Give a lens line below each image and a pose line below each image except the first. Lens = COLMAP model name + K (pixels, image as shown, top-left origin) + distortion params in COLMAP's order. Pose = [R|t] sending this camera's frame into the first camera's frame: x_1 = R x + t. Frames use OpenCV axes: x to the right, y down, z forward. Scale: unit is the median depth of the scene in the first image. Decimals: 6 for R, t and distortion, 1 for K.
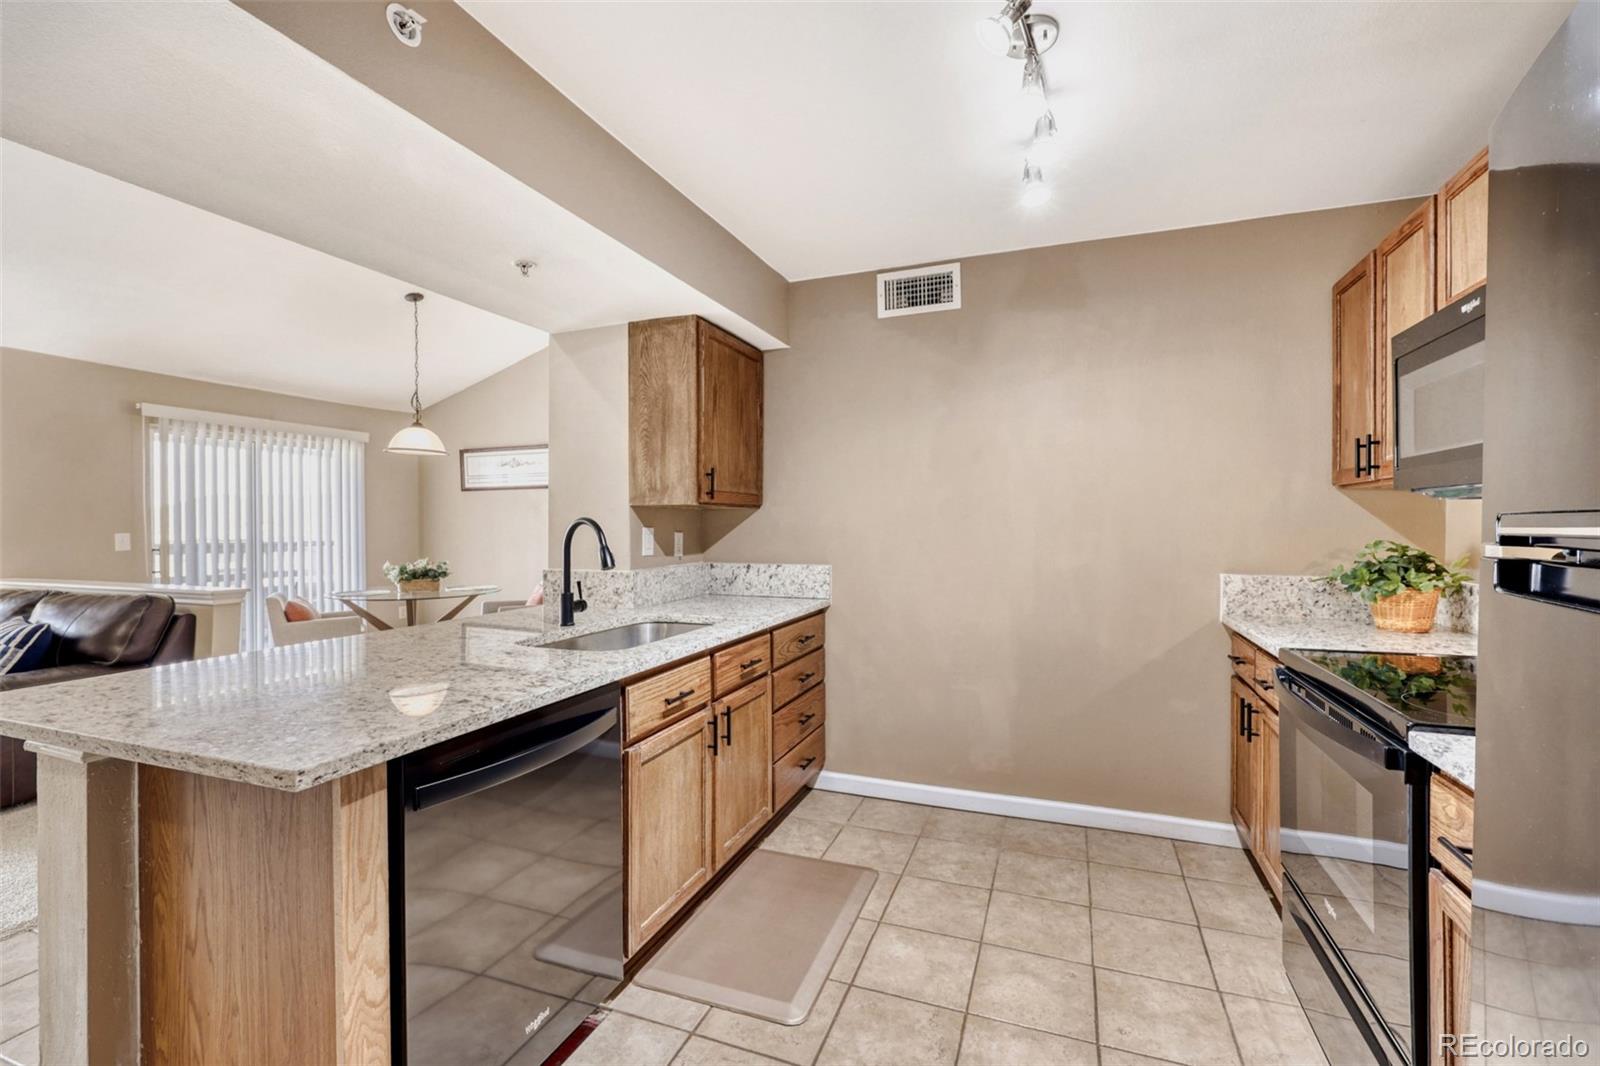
lens RADIAL K [[671.0, 0, 802.9], [0, 671.0, 528.2], [0, 0, 1]] dist [-0.000502, -0.000165]
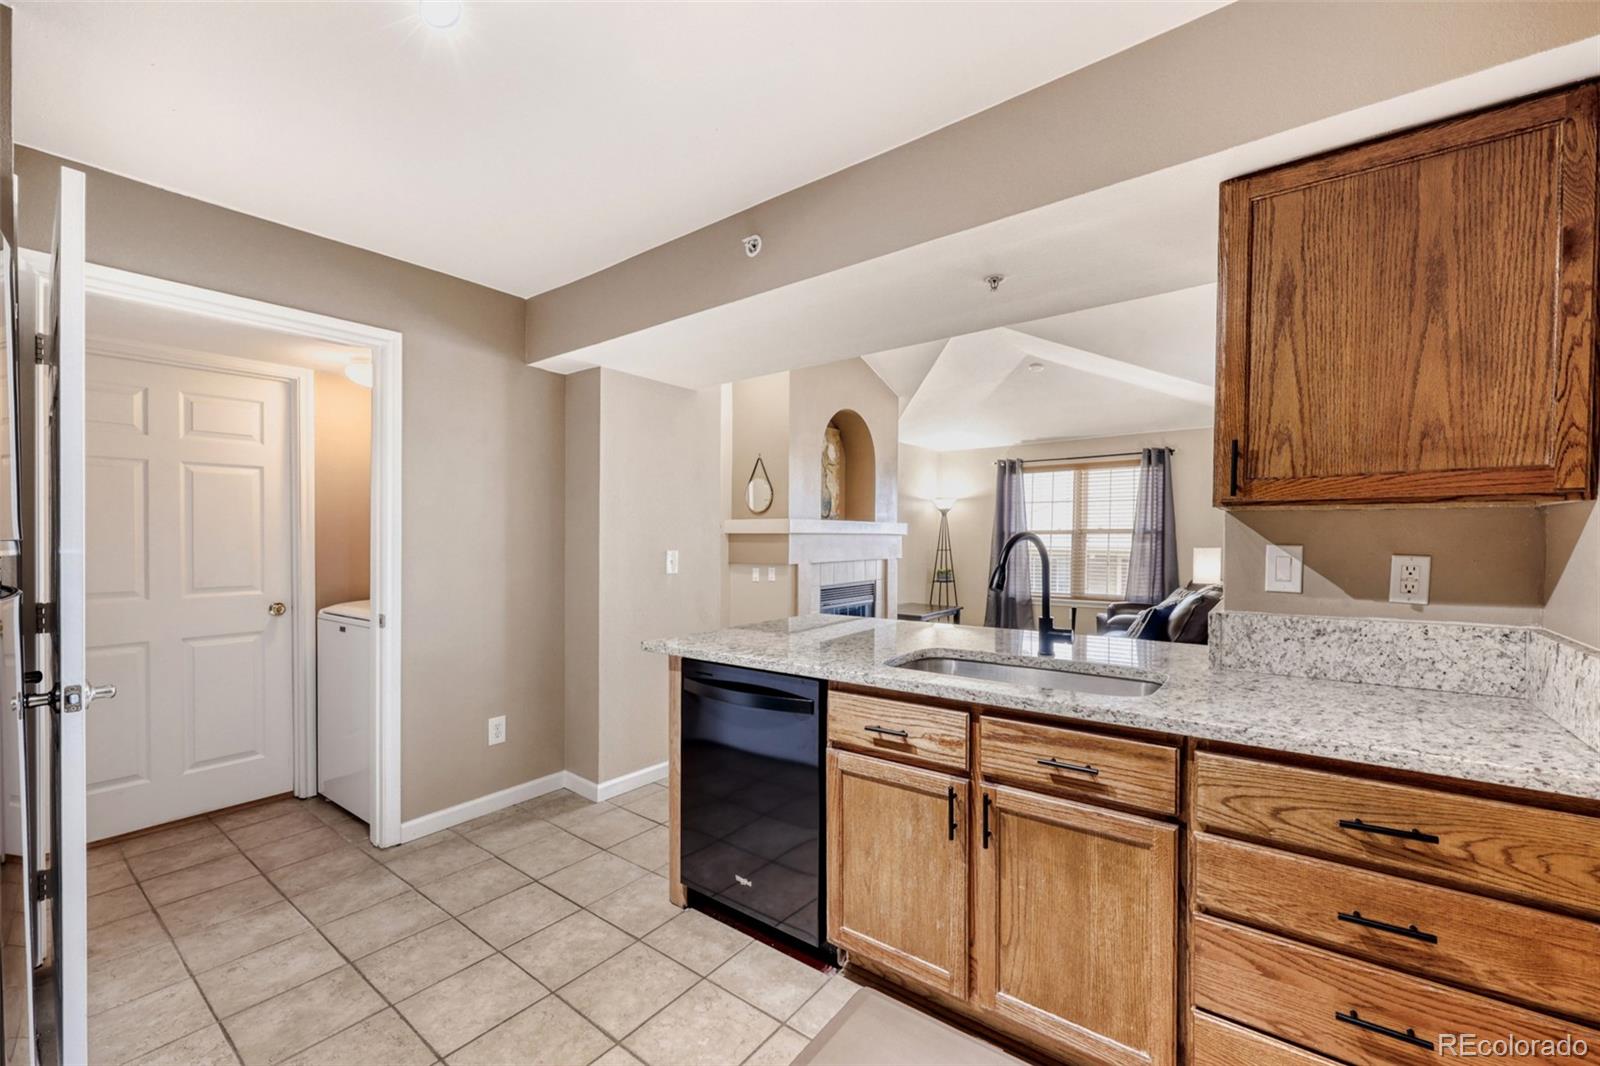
lens RADIAL K [[666.2, 0, 834.3], [0, 666.2, 563.3], [0, 0, 1]] dist [0.000551, 0.000088]
pose [[-0.249364, 0.043957, -0.967412, 0.462738], [-0.002689, 0.998934, 0.046083, -0.012334], [0.968406, 0.014093, -0.248980, 0.763663]]
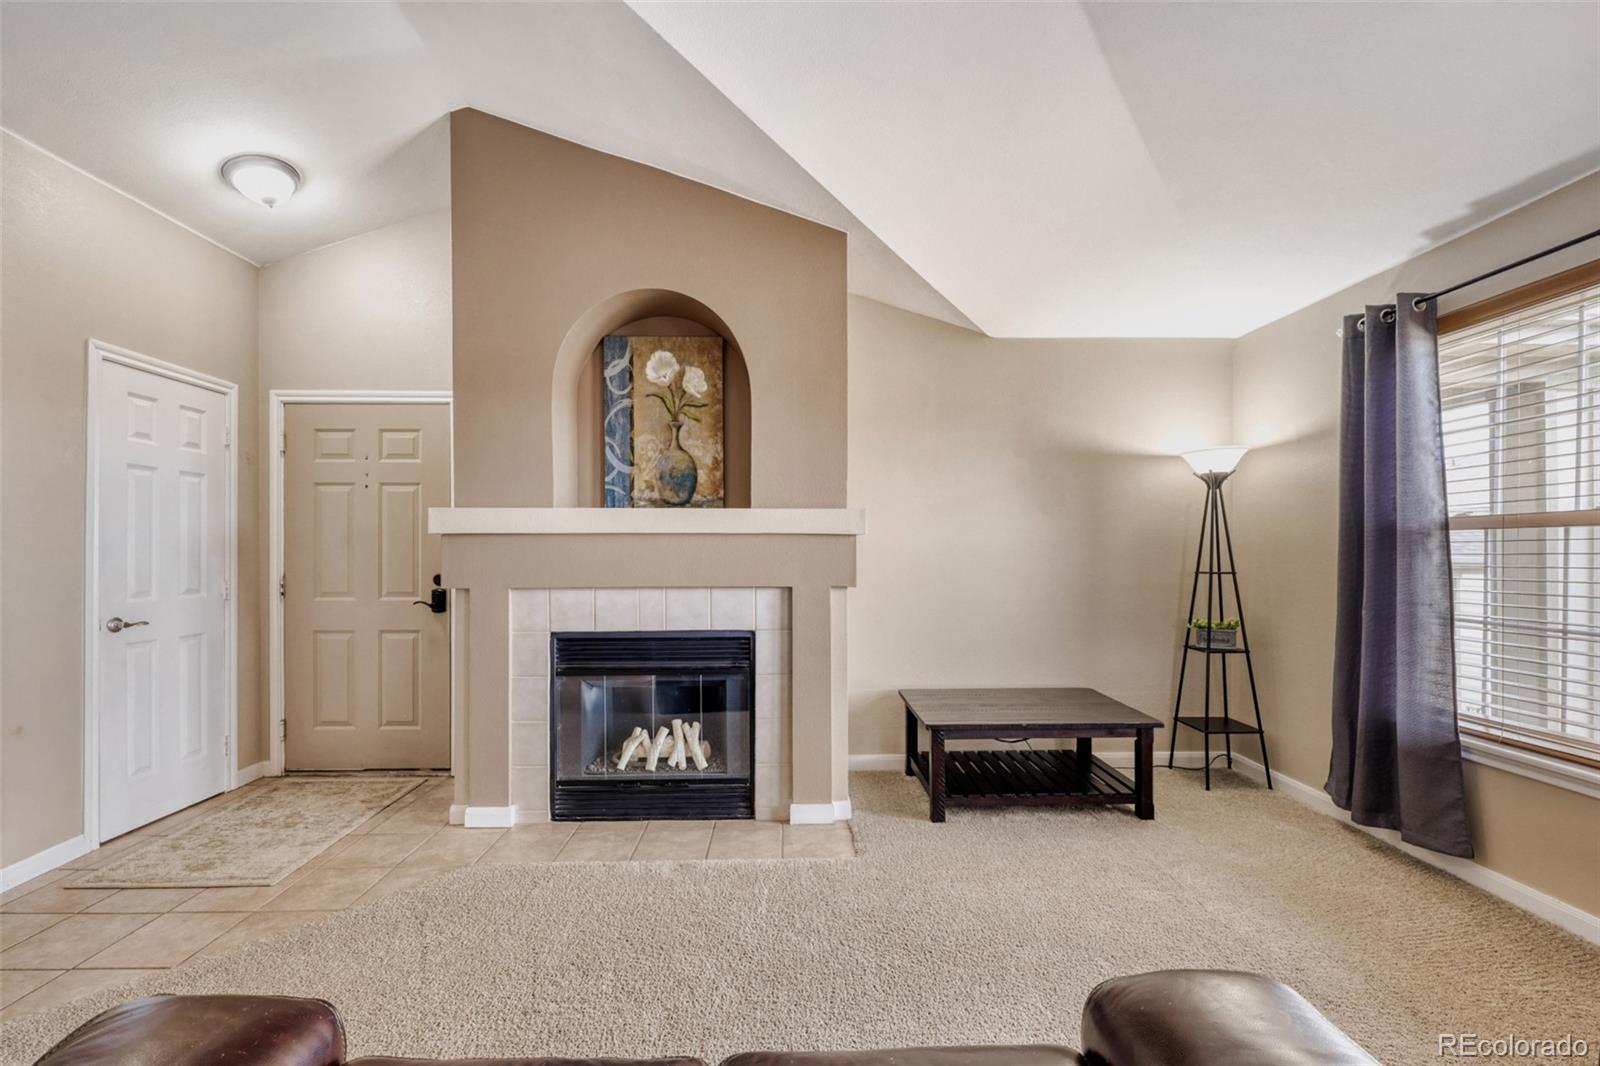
lens RADIAL K [[680.2, 0, 784.9], [0, 680.2, 545.1], [0, 0, 1]] dist [-0.000008, 0.000122]
pose [[-0.933286, 0.005317, -0.359095, -1.417878], [0.004028, 0.999982, 0.004338, 0.004771], [0.359112, 0.002602, -0.933291, 1.379946]]
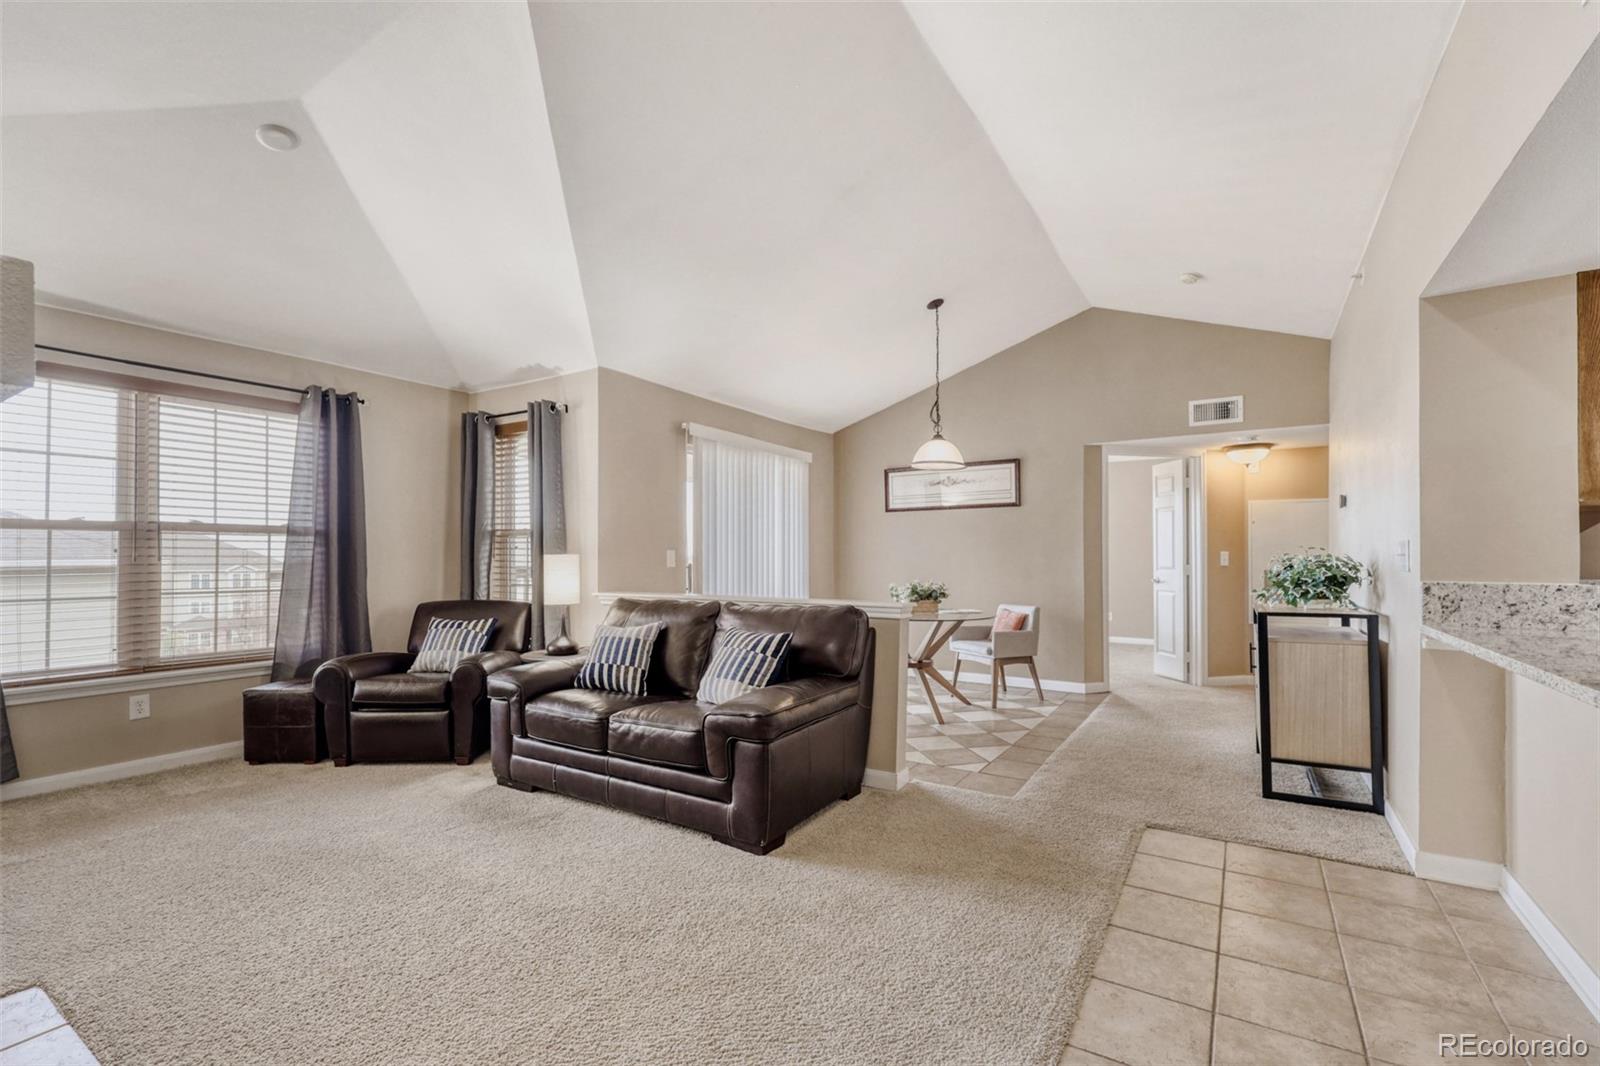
lens RADIAL K [[685.1, 0, 830.8], [0, 685.1, 549.0], [0, 0, 1]] dist [-0.000578, 0.000147]
pose [[0.980502, 0.000476, -0.196509, -0.983902], [-0.003948, 0.999843, -0.017277, 0.041042], [0.196470, 0.017716, 0.980350, 0.030926]]
